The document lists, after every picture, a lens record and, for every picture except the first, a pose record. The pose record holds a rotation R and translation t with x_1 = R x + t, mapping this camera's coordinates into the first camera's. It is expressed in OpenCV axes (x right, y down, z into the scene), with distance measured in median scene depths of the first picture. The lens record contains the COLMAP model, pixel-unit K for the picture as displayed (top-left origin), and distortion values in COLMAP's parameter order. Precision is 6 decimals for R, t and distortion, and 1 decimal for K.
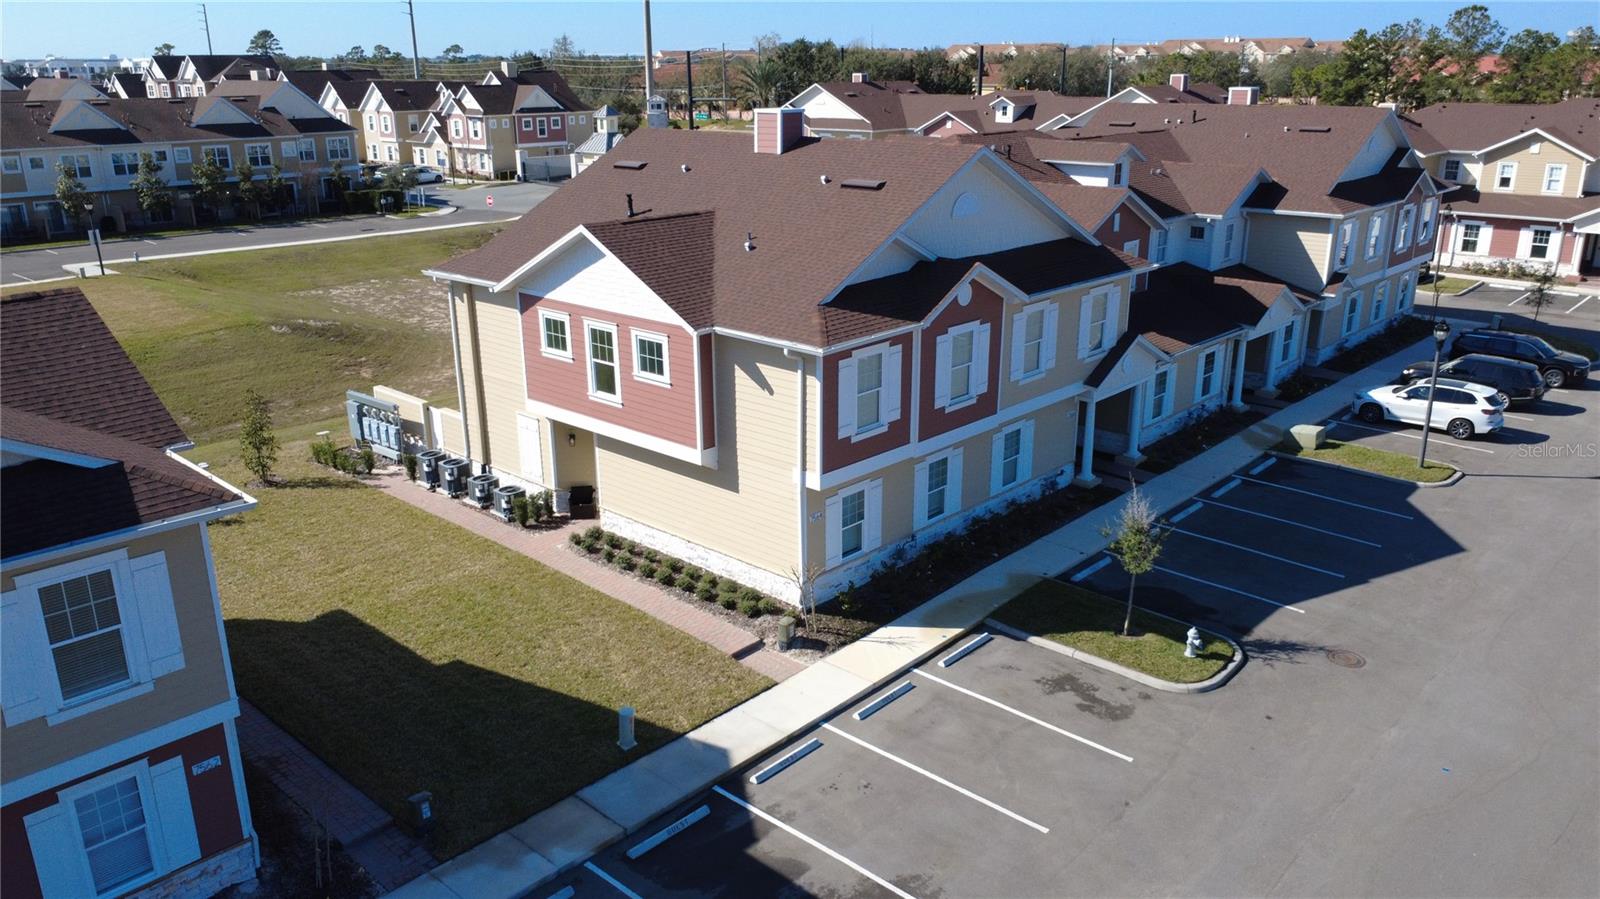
lens RADIAL K [[1200.7, 0, 799.5], [0, 1200.7, 459.4], [0, 0, 1]] dist [0.003493, -0.001531]
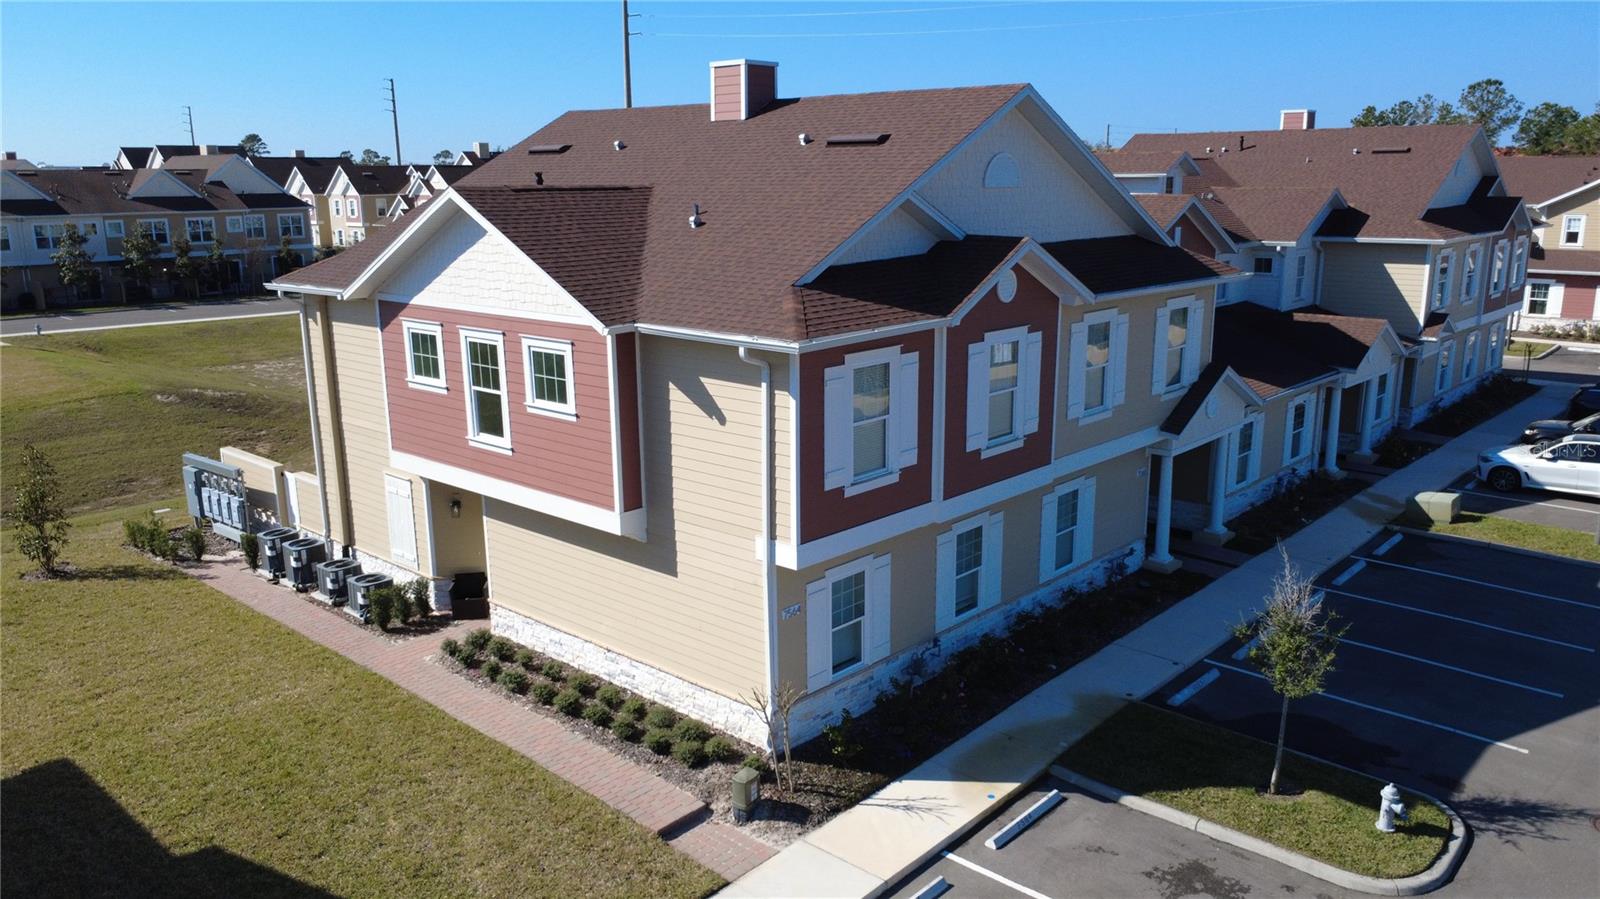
lens RADIAL K [[1200.7, 0, 799.2], [0, 1200.7, 456.0], [0, 0, 1]] dist [0.003493, -0.001531]
pose [[0.999962, -0.005081, 0.007061, 0.012033], [0.005695, 0.995937, -0.089876, 0.019821], [-0.006575, 0.089913, 0.995928, 0.300799]]
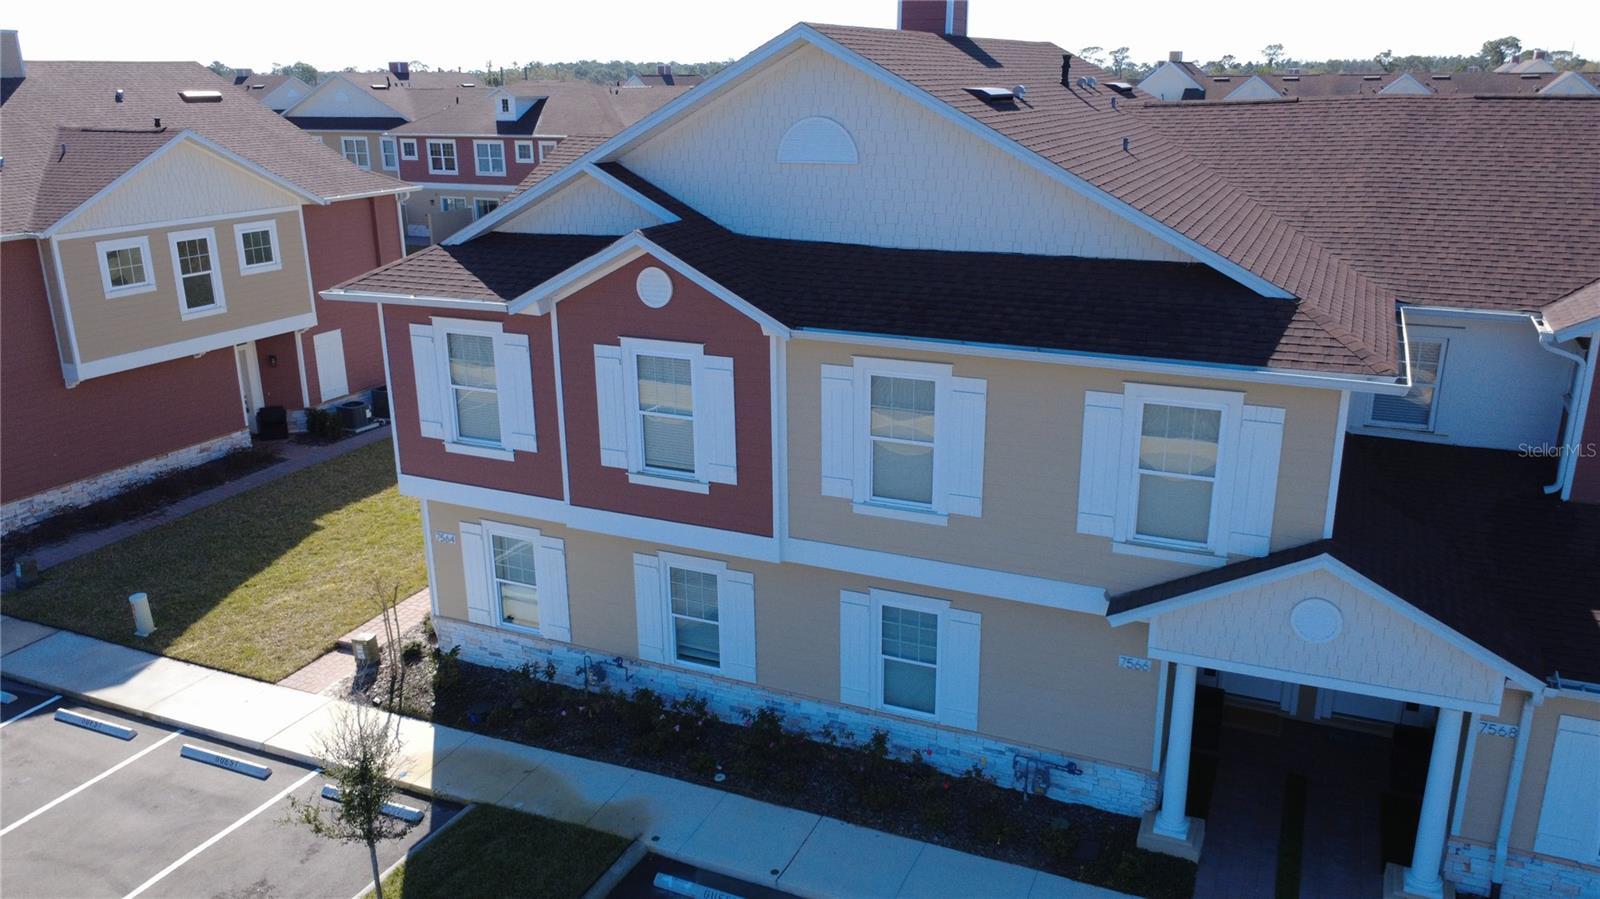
lens RADIAL K [[1200.7, 0, 796.7], [0, 1200.7, 459.4], [0, 0, 1]] dist [0.003493, -0.001531]
pose [[0.308788, 0.290060, -0.905823, 0.640011], [-0.292605, 0.935148, 0.199703, -0.180107], [0.905004, 0.203382, 0.373636, 0.807907]]
